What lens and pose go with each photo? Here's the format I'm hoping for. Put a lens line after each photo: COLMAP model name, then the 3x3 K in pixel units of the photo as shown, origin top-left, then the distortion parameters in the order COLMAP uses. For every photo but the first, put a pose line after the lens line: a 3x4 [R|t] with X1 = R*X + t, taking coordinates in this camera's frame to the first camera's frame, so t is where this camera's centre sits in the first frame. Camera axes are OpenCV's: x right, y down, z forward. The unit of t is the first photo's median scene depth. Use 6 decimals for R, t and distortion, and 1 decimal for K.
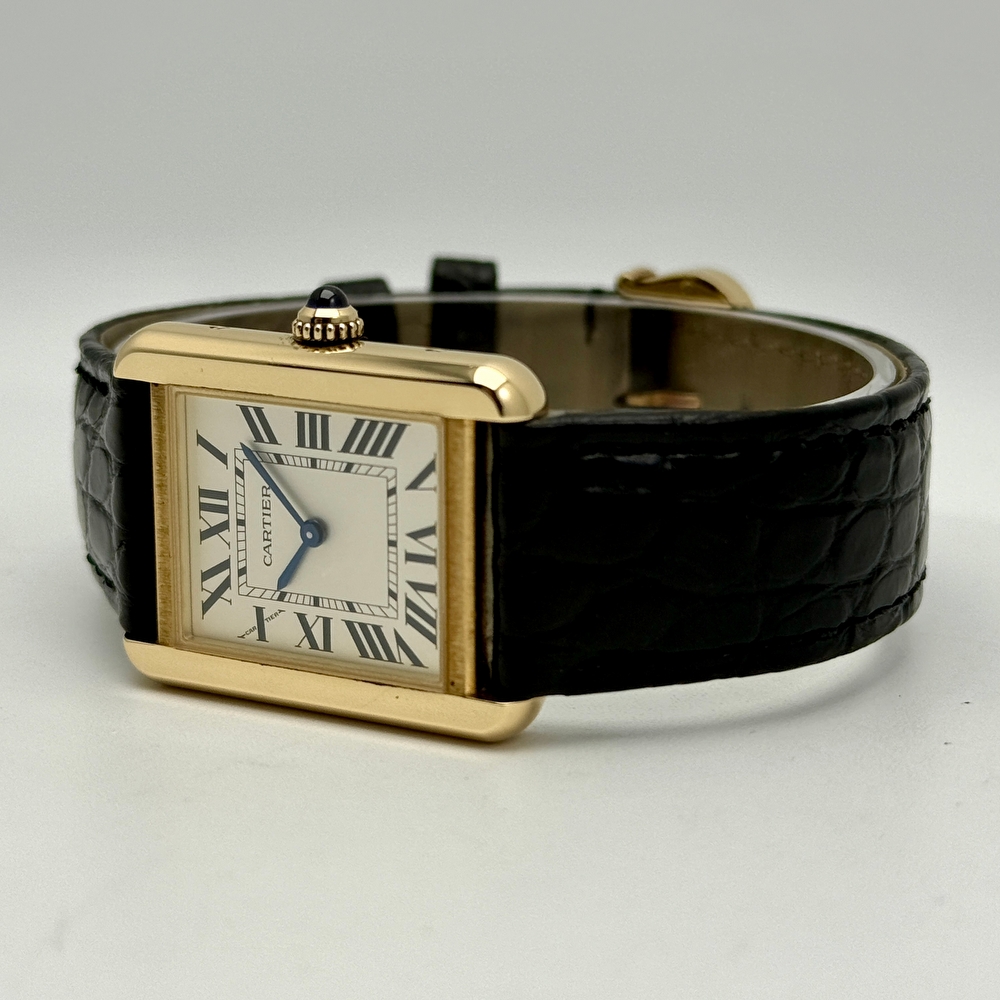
lens RADIAL K [[2865.0, 0, 500.0], [0, 2865.0, 500.0], [0, 0, 1]] dist [0.038672, -0.169062]
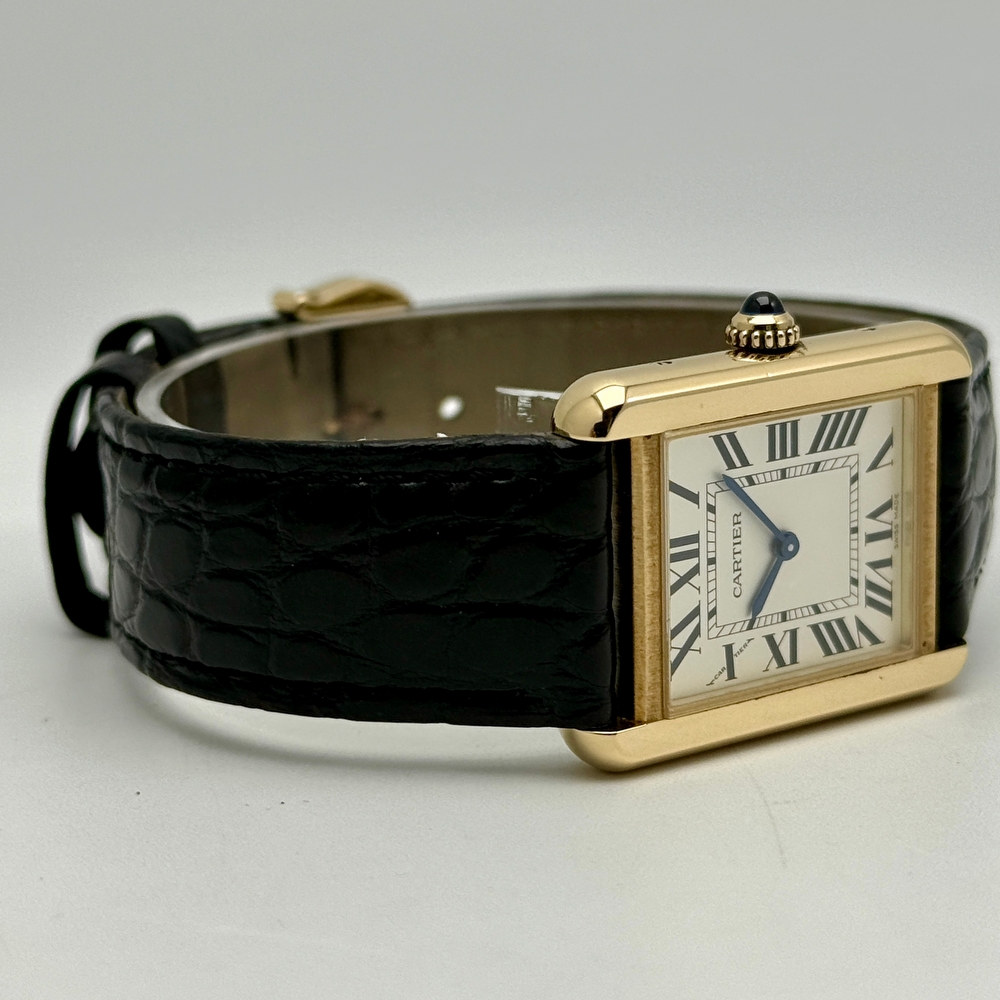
lens RADIAL K [[2865.0, 0, 500.0], [0, 2865.0, 500.0], [0, 0, 1]] dist [0.038672, -0.169062]
pose [[0.439620, -0.223819, 0.869850, -0.944620], [0.232892, 0.963738, 0.130275, -0.151724], [-0.867465, 0.145310, 0.475804, 0.621796]]
